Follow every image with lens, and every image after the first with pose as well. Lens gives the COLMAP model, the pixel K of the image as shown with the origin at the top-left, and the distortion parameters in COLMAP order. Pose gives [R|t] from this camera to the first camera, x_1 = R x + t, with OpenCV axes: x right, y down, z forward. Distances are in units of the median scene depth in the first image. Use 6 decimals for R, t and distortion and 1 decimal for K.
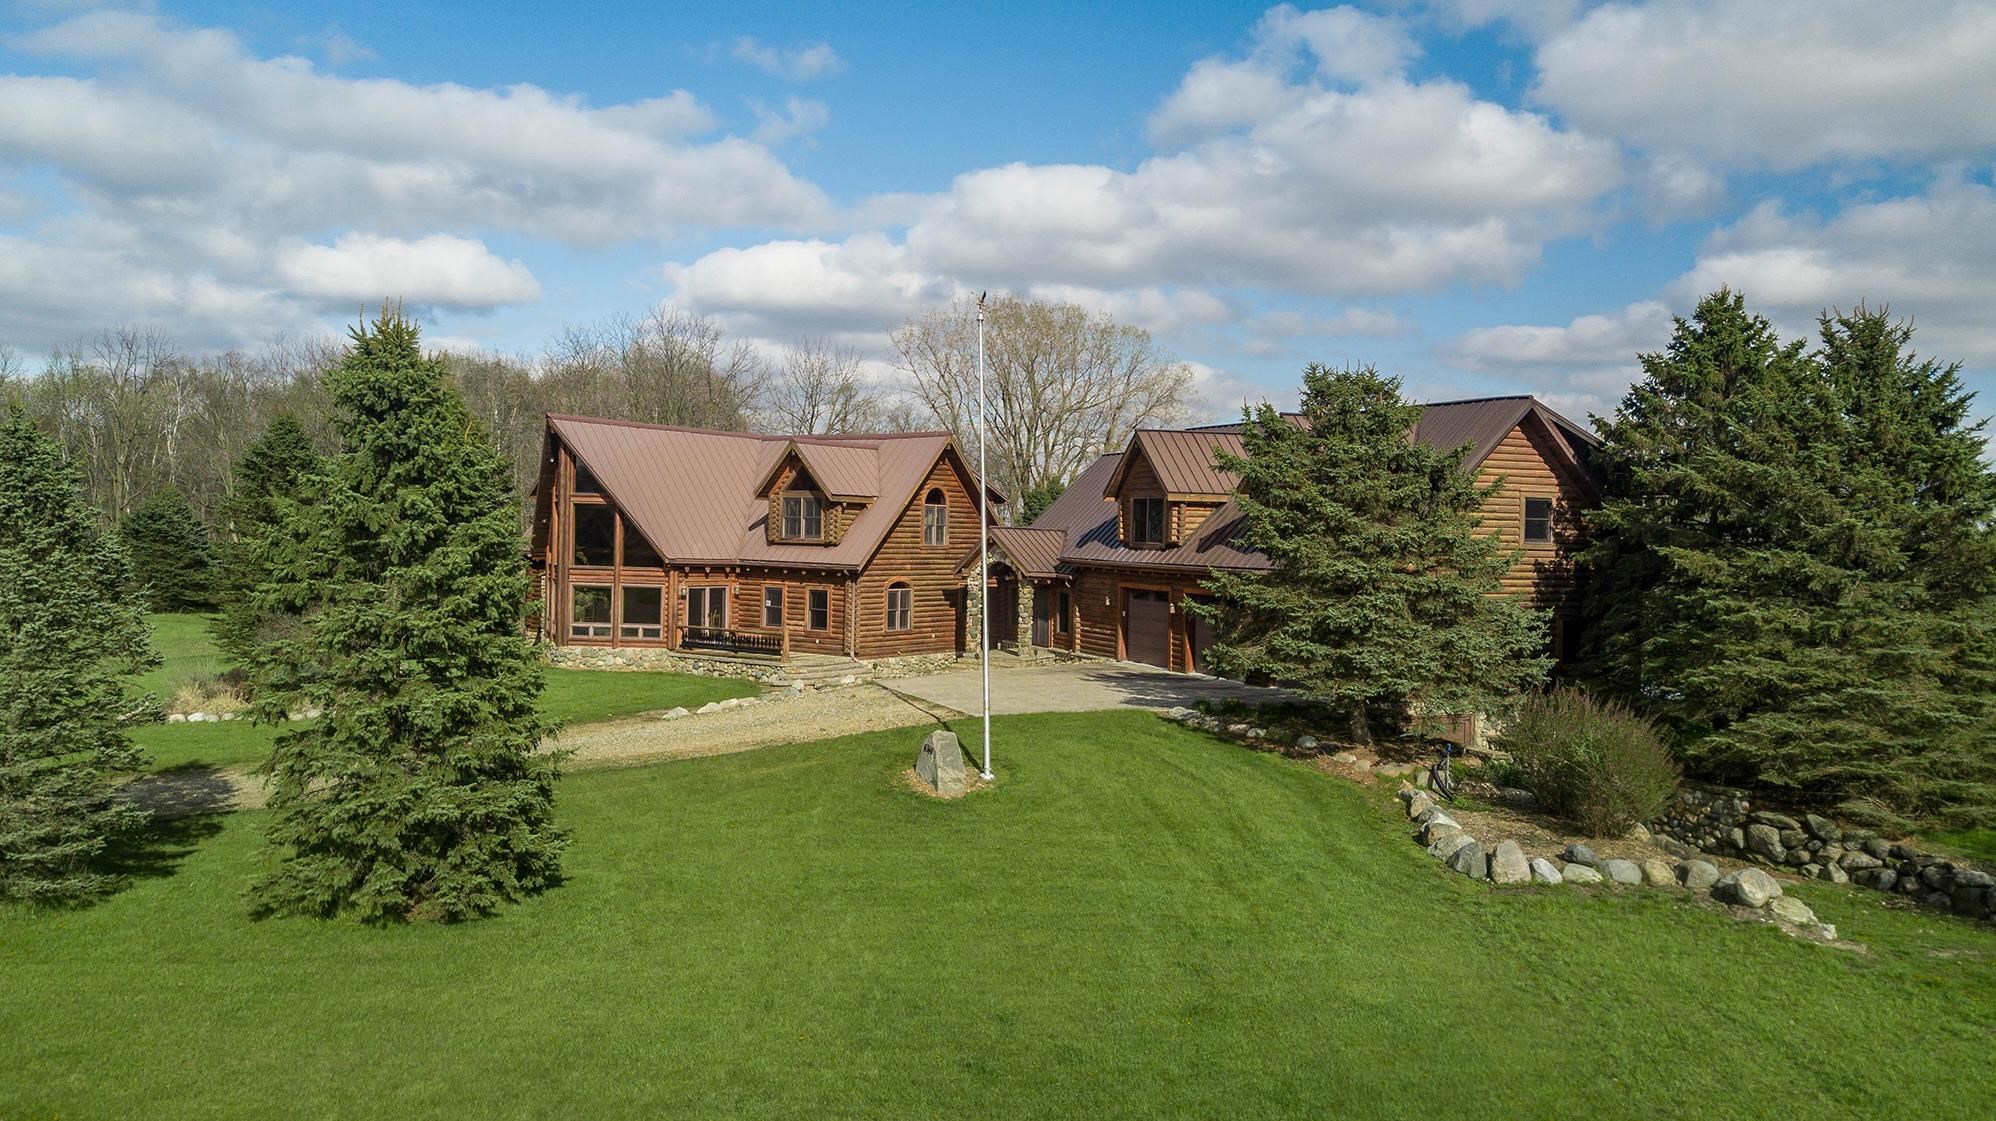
lens RADIAL K [[1526.0, 0, 986.5], [0, 1526.0, 557.9], [0, 0, 1]] dist [0.018468, -0.002521]
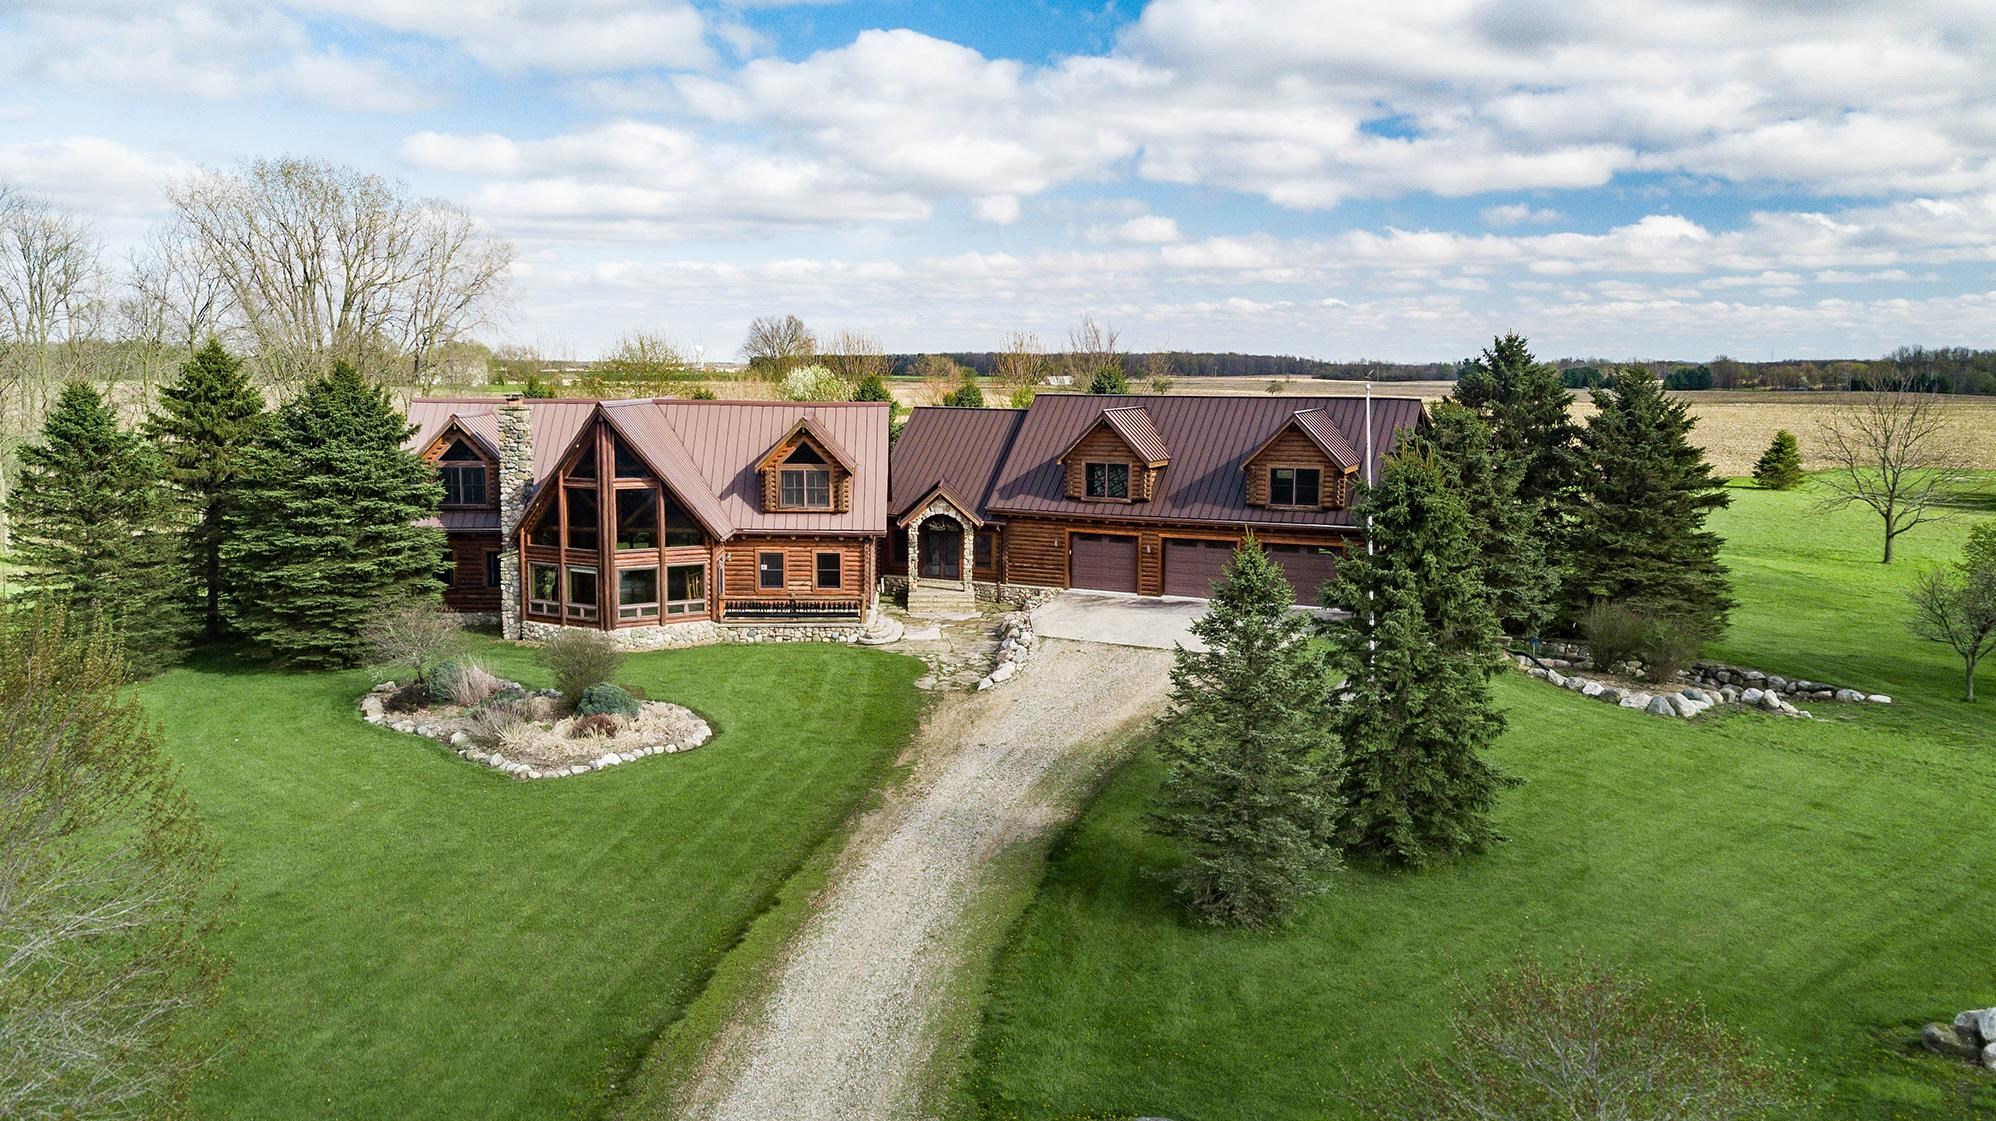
lens RADIAL K [[1510.2, 0, 985.0], [0, 1510.2, 573.1], [0, 0, 1]] dist [0.027630, -0.025217]
pose [[0.772114, -0.098500, 0.627804, -0.791933], [0.020255, 0.991227, 0.130608, -0.117719], [-0.635161, -0.088129, 0.767335, 0.081636]]
